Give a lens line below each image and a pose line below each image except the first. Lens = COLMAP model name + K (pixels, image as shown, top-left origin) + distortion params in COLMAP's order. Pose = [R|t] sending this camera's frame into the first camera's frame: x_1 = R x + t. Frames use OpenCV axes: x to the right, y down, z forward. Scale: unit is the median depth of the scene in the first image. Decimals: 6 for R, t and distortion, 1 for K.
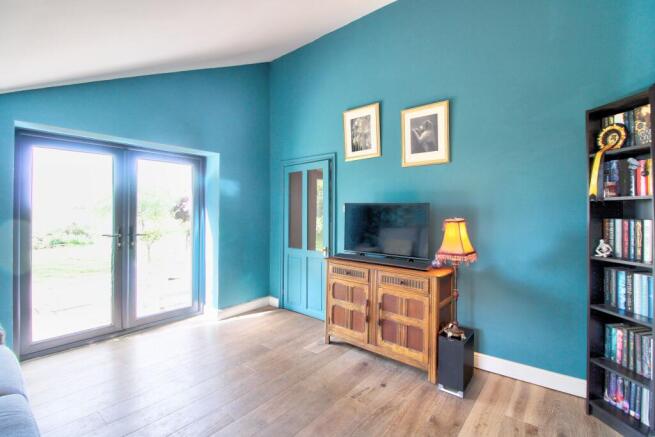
lens RADIAL K [[303.2, 0, 328.7], [0, 303.2, 209.8], [0, 0, 1]] dist [-0.007768, -0.007831]
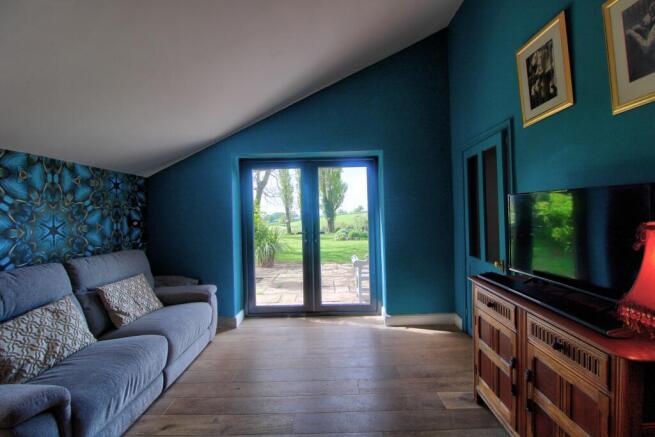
lens RADIAL K [[303.2, 0, 330.4], [0, 303.2, 209.9], [0, 0, 1]] dist [-0.007768, -0.007831]
pose [[0.628376, -0.024374, -0.777528, 0.333879], [0.029632, 0.999534, -0.007386, 0.005483], [0.777345, -0.018399, 0.628805, 0.334989]]
